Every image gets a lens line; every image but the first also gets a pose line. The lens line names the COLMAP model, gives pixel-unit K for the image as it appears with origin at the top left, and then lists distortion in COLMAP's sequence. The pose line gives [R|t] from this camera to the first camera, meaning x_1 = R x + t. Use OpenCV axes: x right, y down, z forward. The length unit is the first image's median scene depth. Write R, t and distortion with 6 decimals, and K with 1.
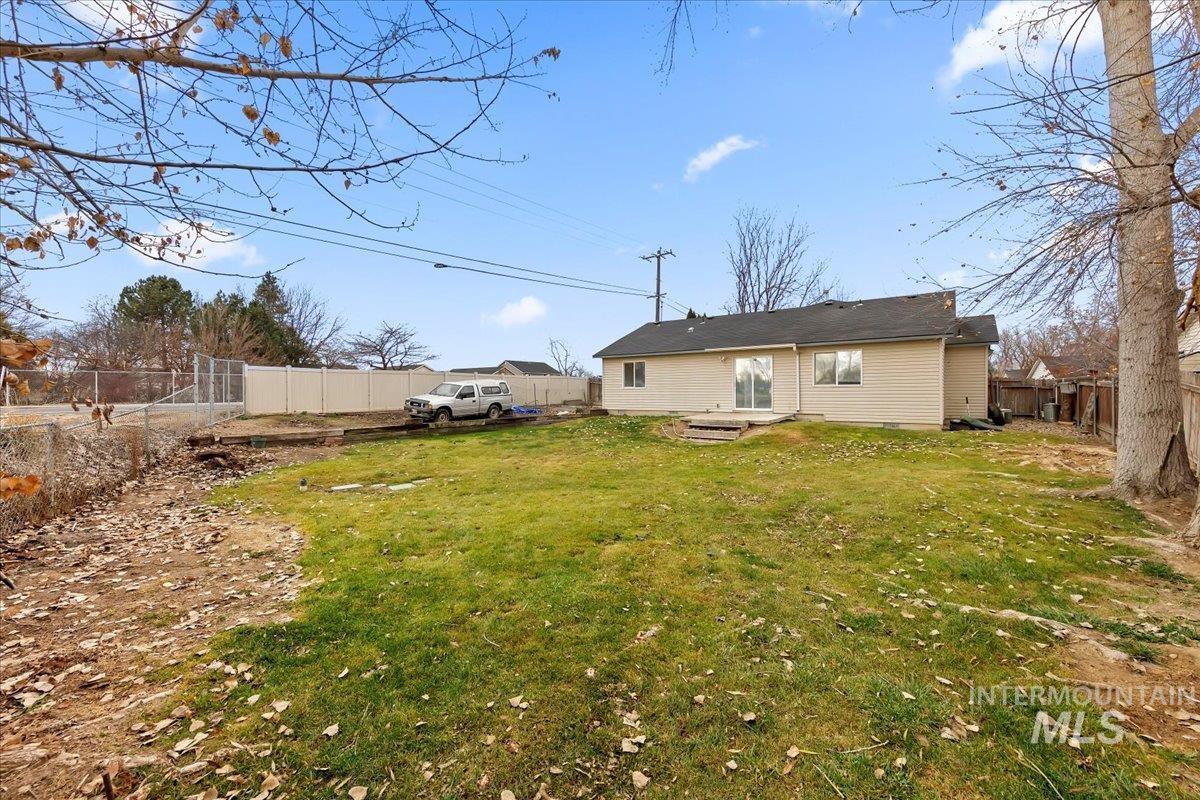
lens RADIAL K [[483.1, 0, 595.9], [0, 483.1, 403.1], [0, 0, 1]] dist [0.001470, -0.000155]
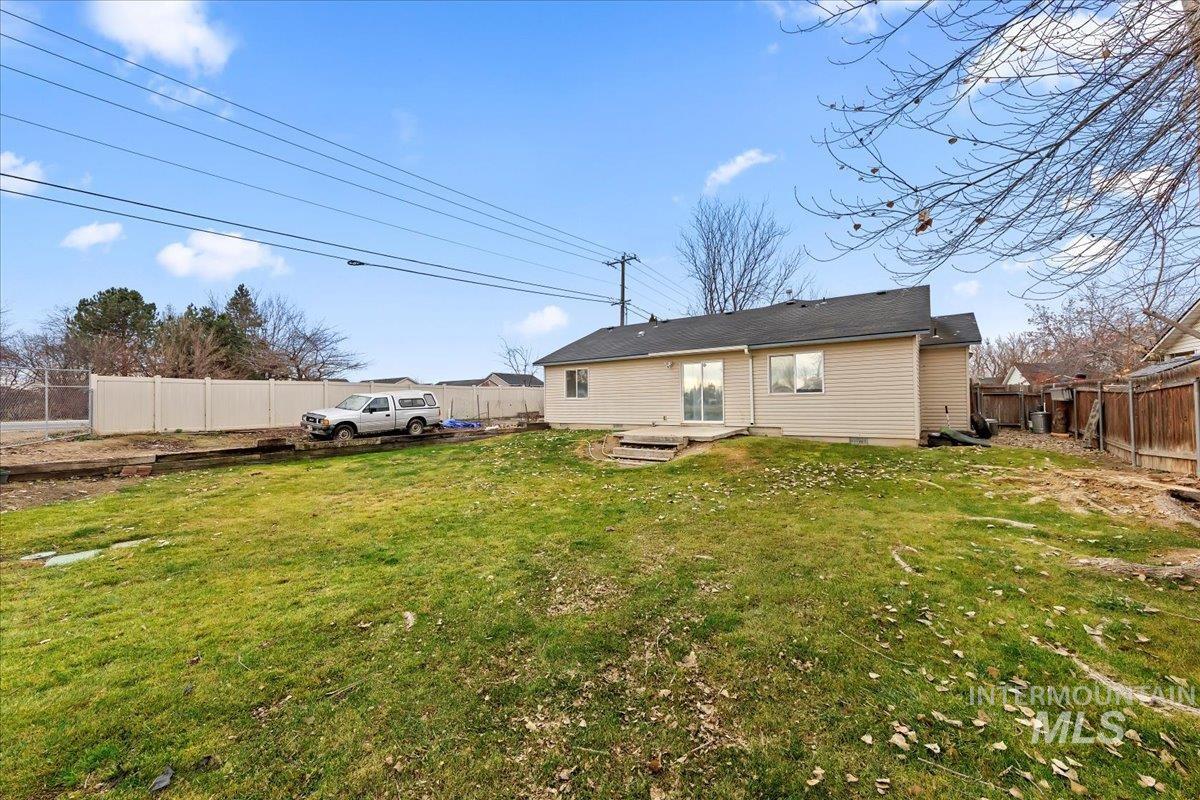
lens RADIAL K [[455.9, 0, 599.4], [0, 455.9, 404.1], [0, 0, 1]] dist [0.000289, -0.000118]
pose [[0.999894, -0.008811, 0.011632, 0.127110], [0.009041, 0.999760, -0.019942, -0.004392], [-0.011454, 0.020045, 0.999733, 0.177115]]
